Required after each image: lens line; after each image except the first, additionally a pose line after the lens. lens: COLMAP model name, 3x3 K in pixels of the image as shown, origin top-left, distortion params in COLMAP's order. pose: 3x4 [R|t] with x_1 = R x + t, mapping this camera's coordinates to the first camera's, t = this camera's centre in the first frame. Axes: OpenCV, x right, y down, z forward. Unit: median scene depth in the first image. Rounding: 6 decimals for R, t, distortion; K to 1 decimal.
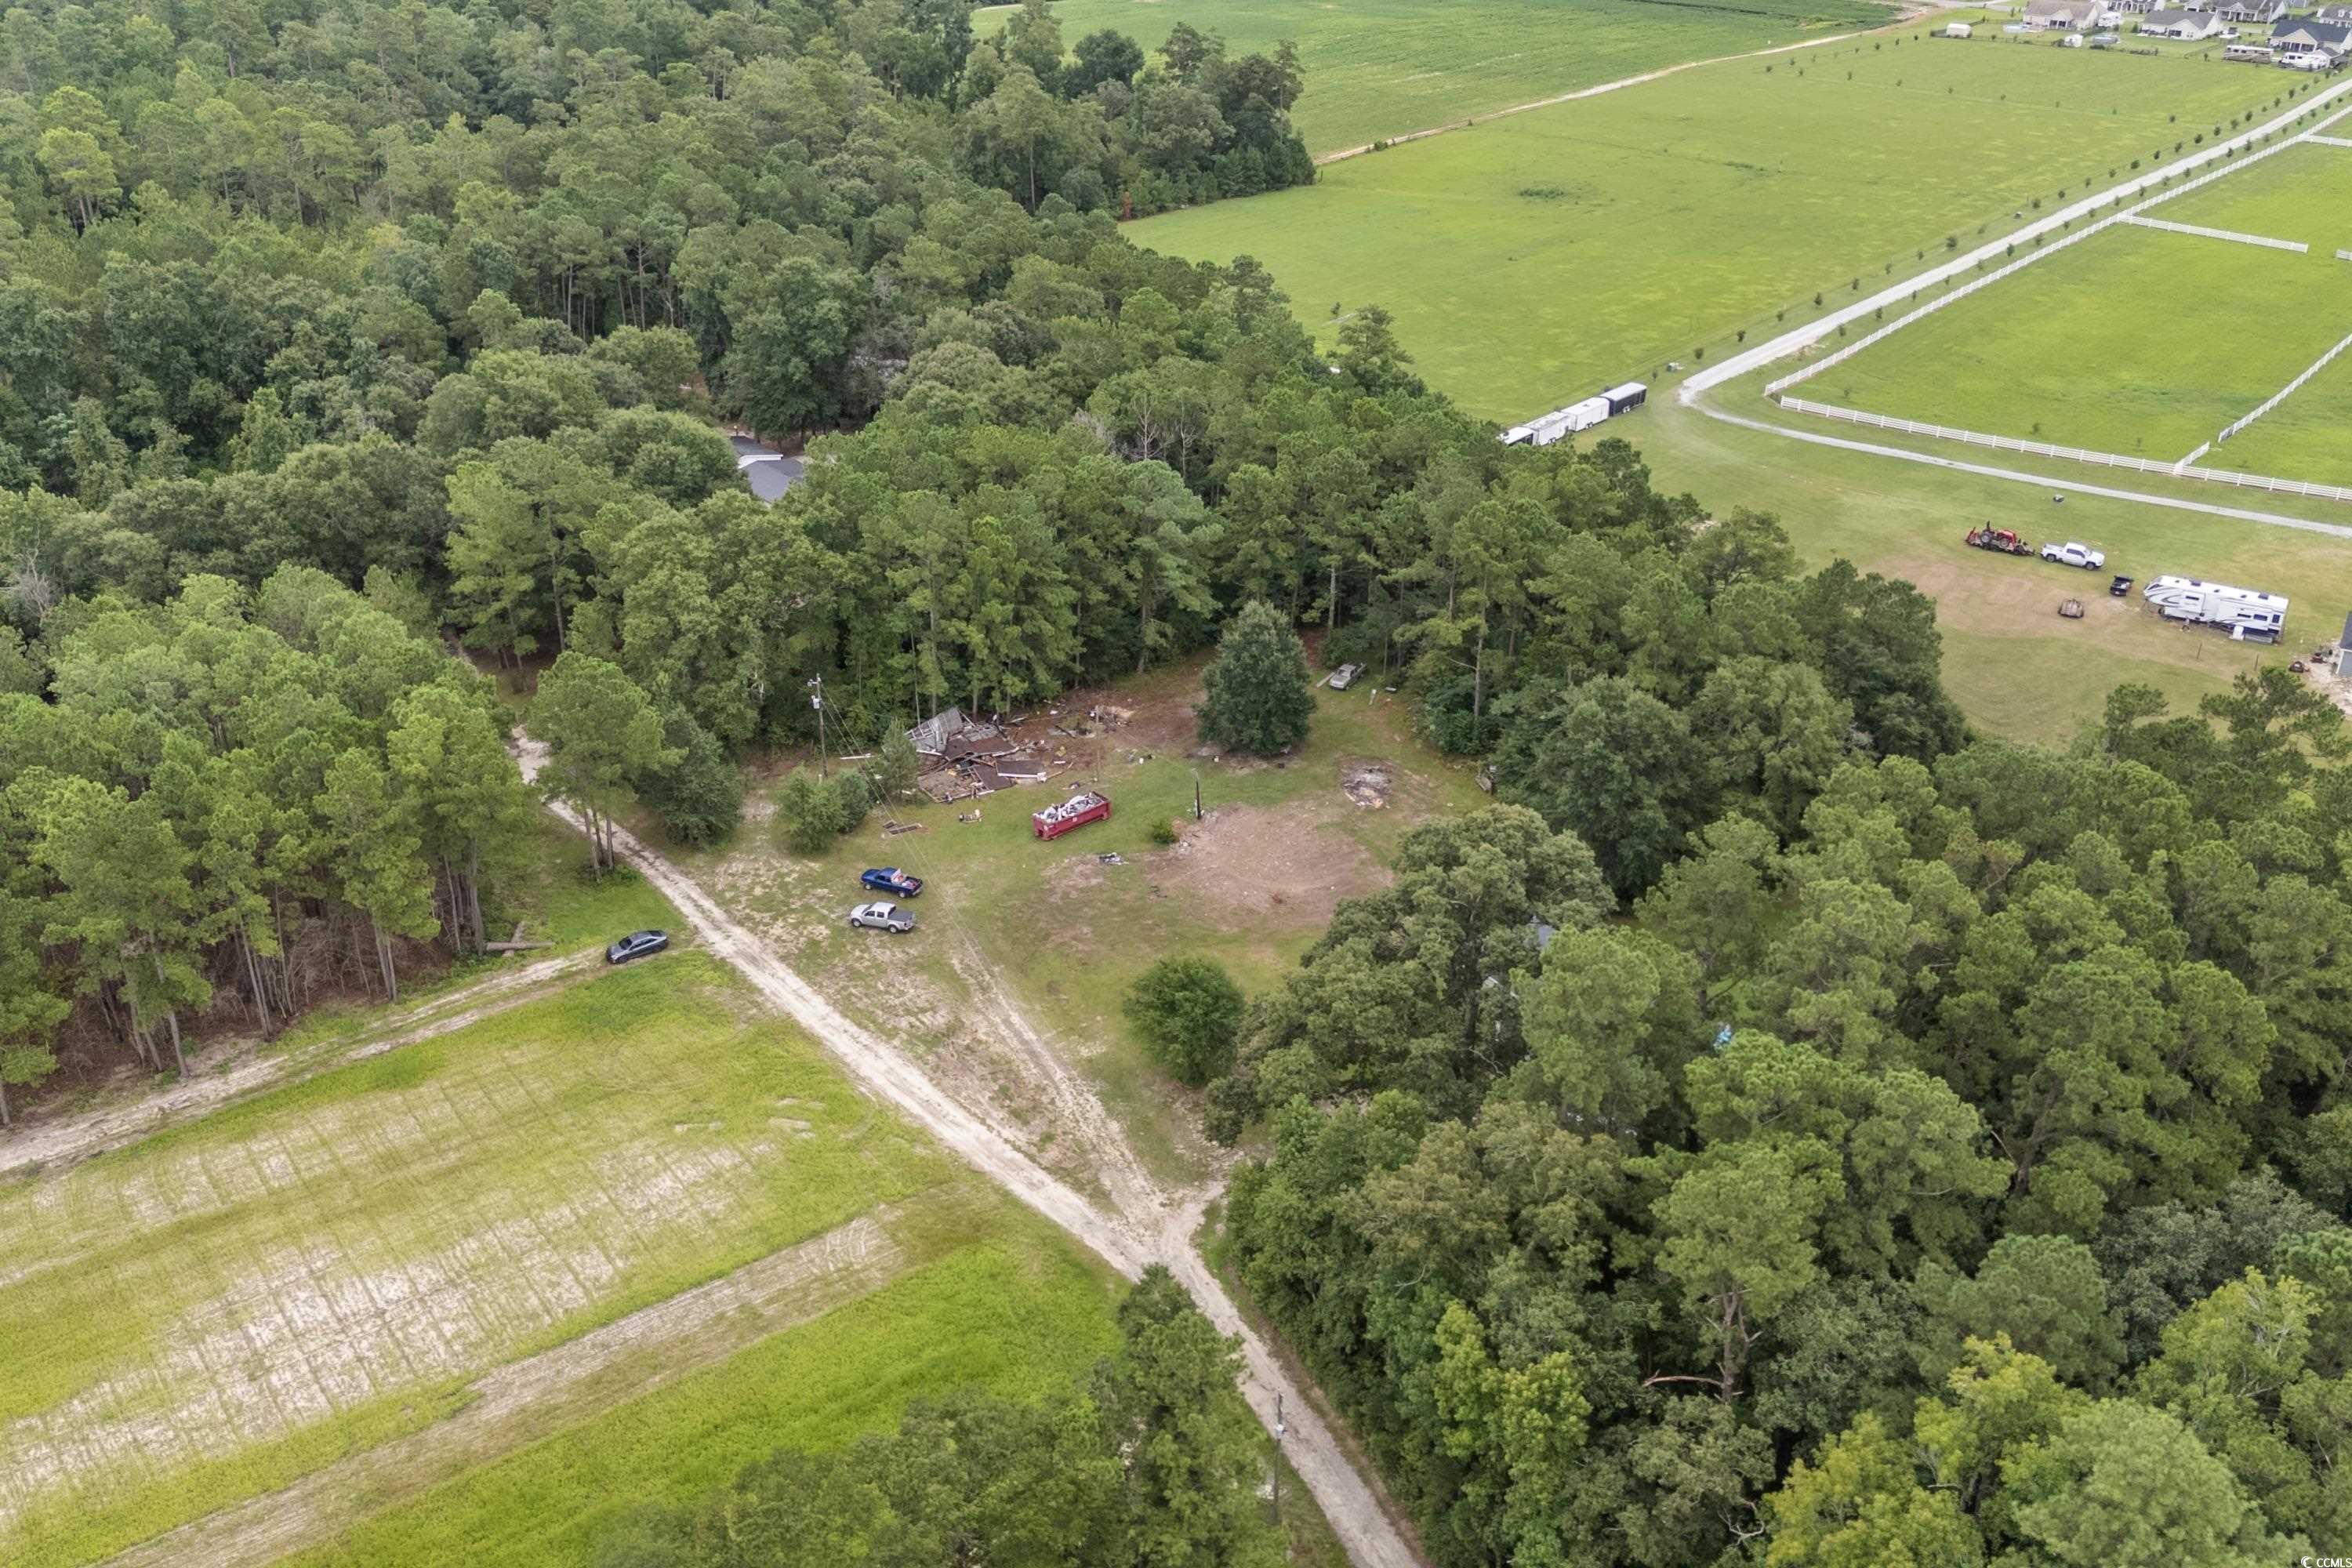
lens RADIAL K [[2123.3, 0, 1188.6], [0, 2123.3, 746.9], [0, 0, 1]] dist [0.100508, -0.120961]
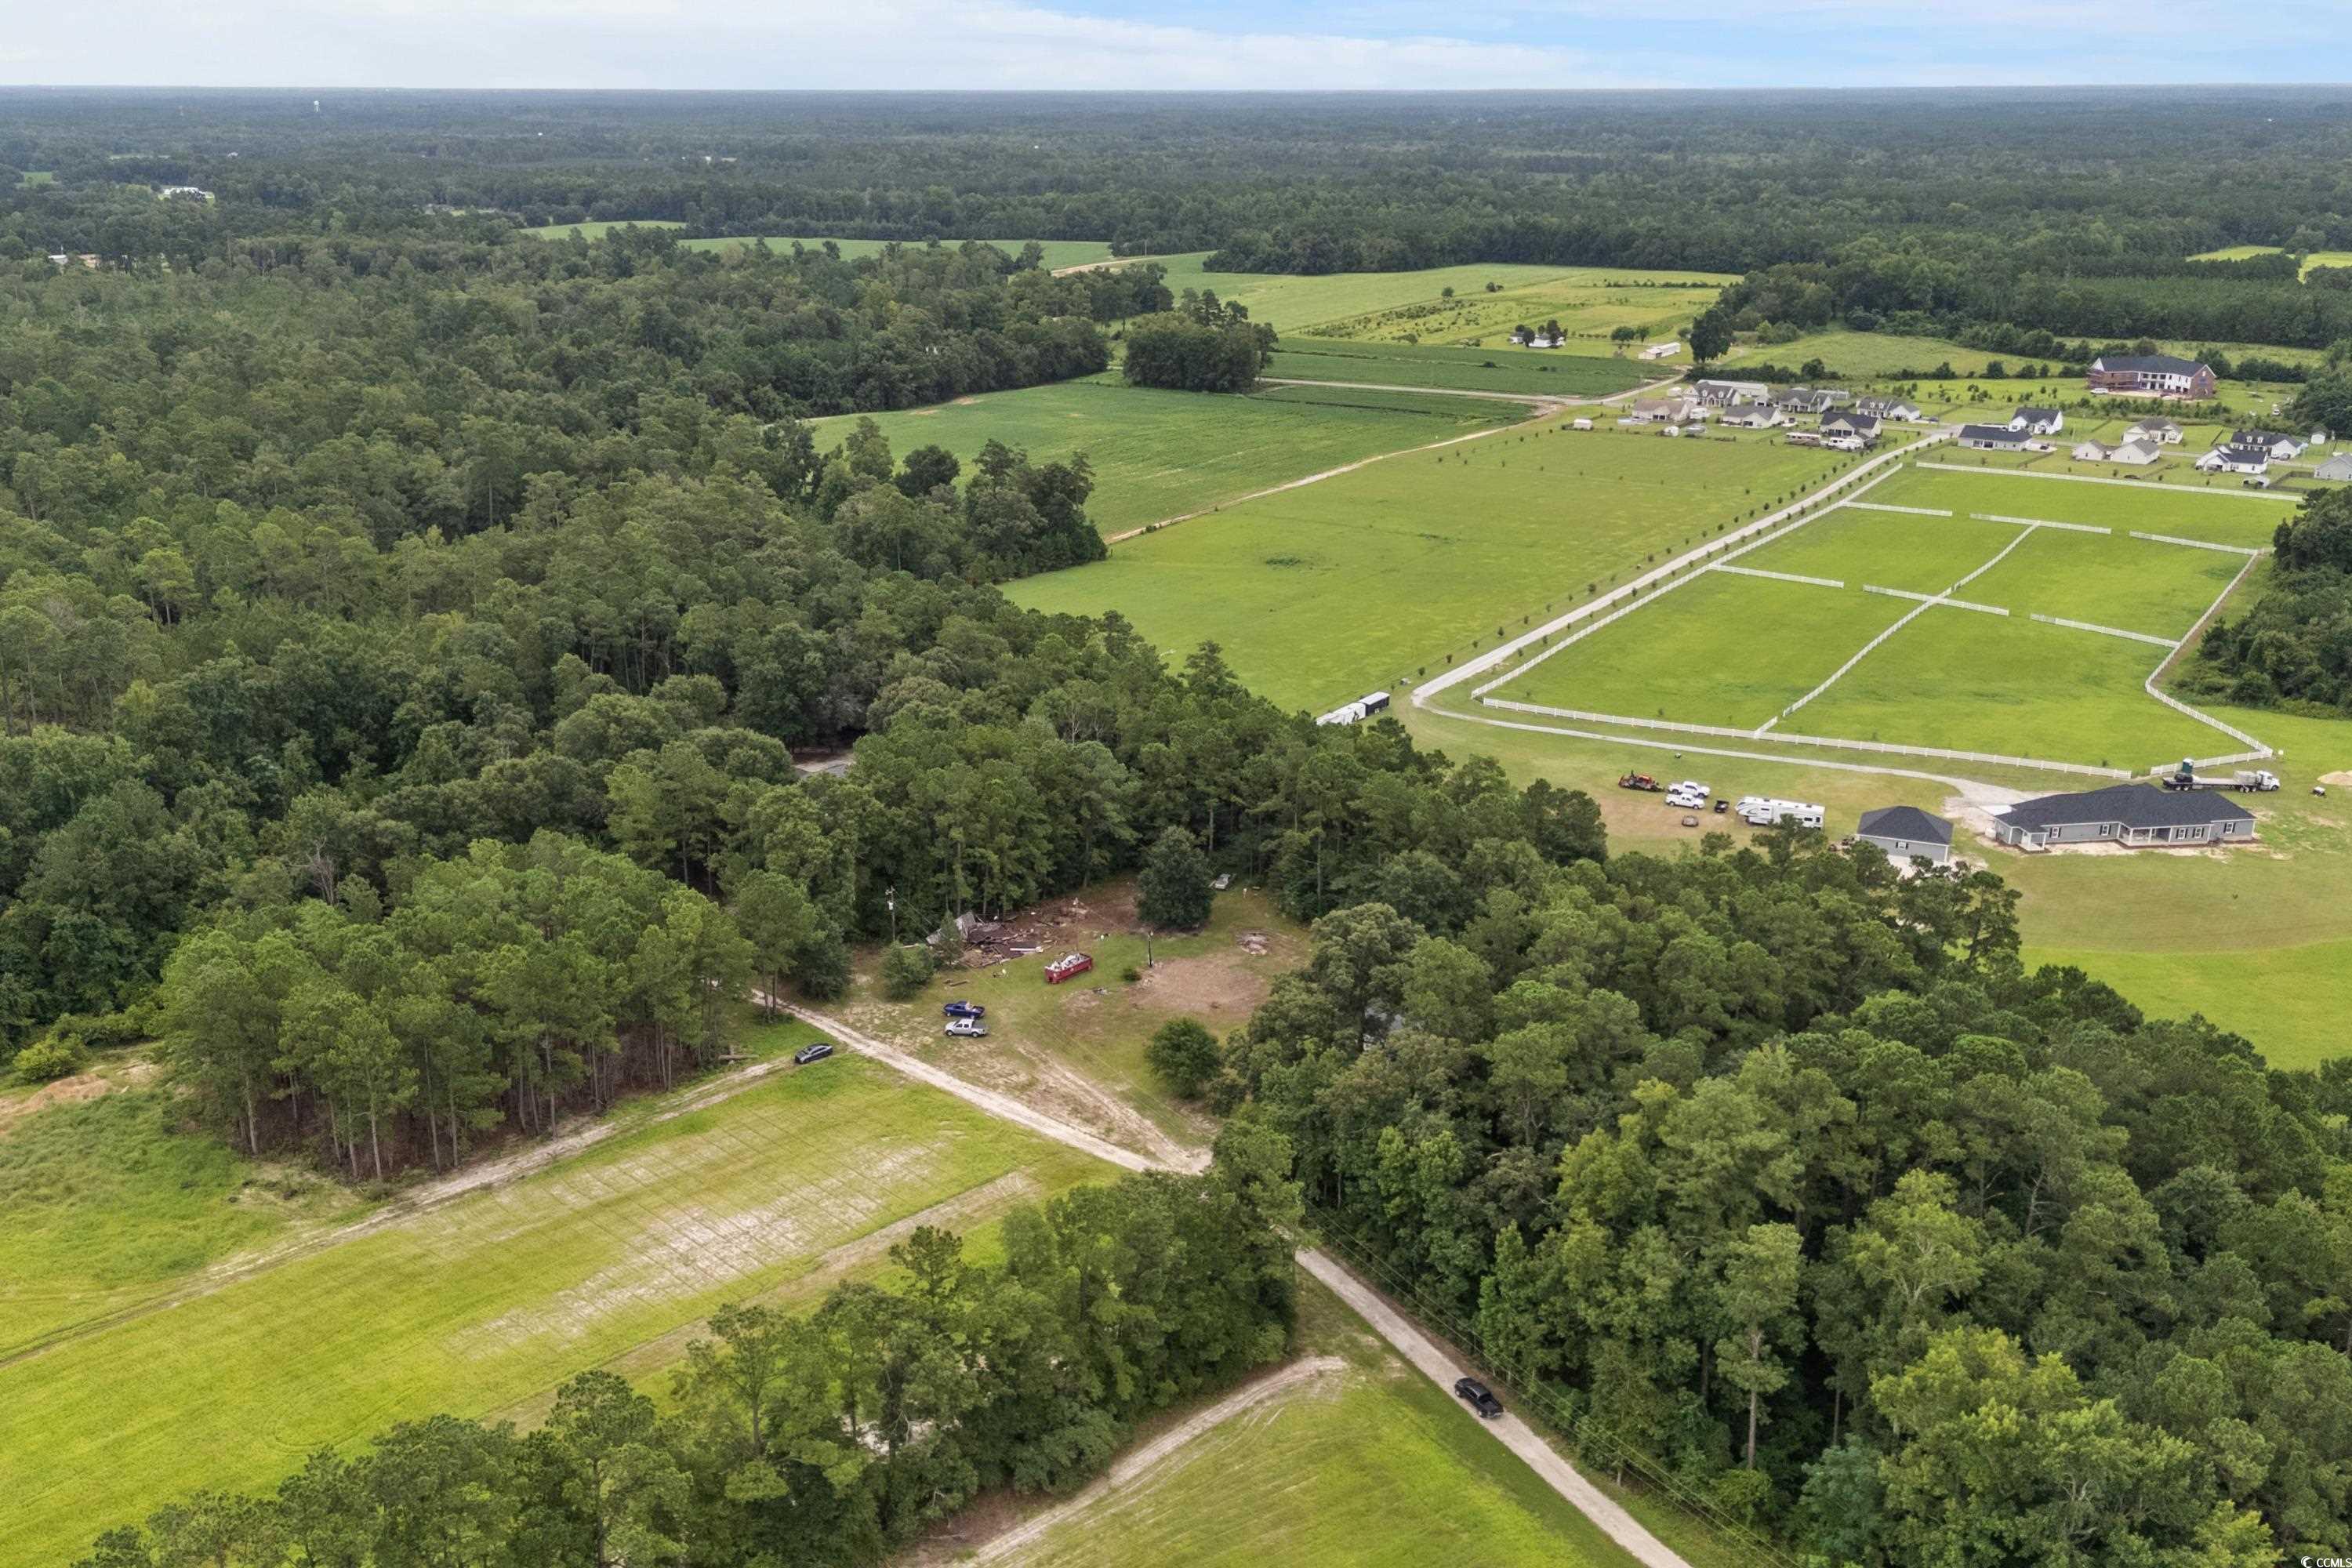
lens RADIAL K [[2127.8, 0, 1176.0], [0, 2127.8, 784.0], [0, 0, 1]] dist [0.159794, -0.002752]
pose [[0.989786, -0.046080, 0.134906, -0.175250], [0.065834, 0.987114, -0.145851, 0.127441], [-0.126447, 0.153243, 0.980065, -0.514192]]
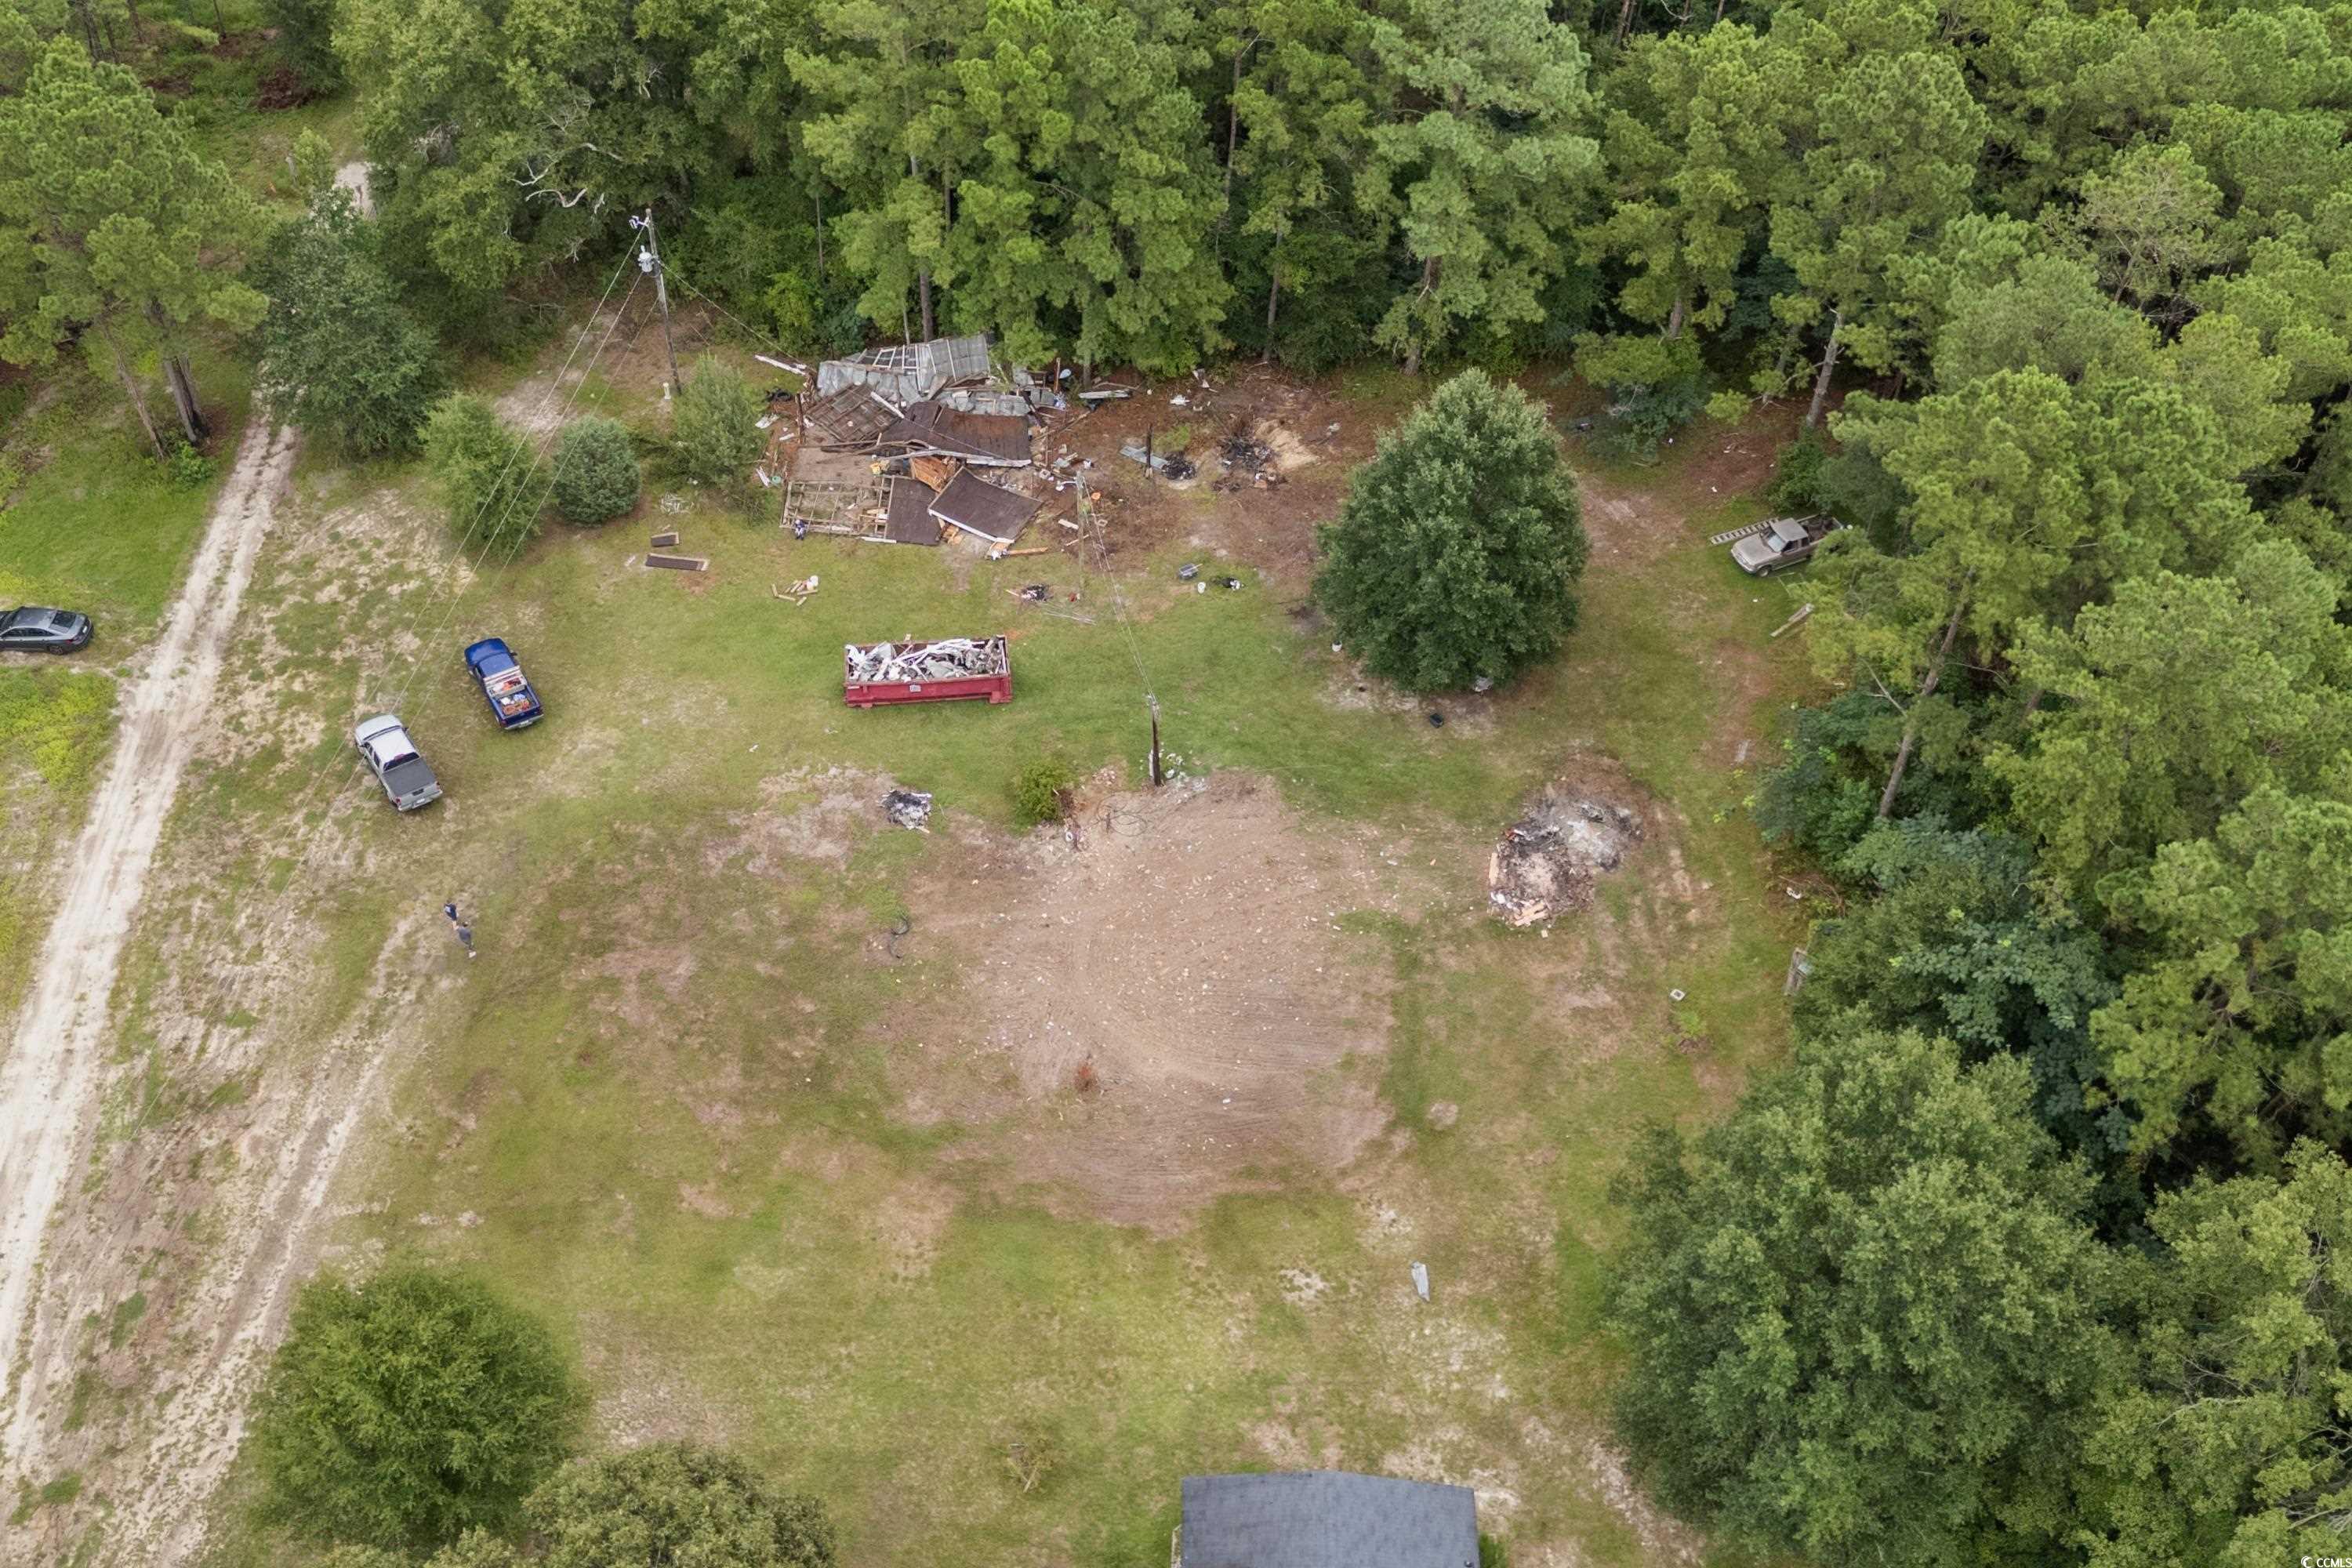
lens RADIAL K [[2261.1, 0, 1166.7], [0, 2261.1, 716.5], [0, 0, 1]] dist [0.090683, -0.134408]
pose [[0.811844, 0.427135, -0.398076, 0.199141], [-0.272174, 0.880029, 0.389192, -0.174635], [0.516556, -0.207618, 0.830701, 0.578067]]
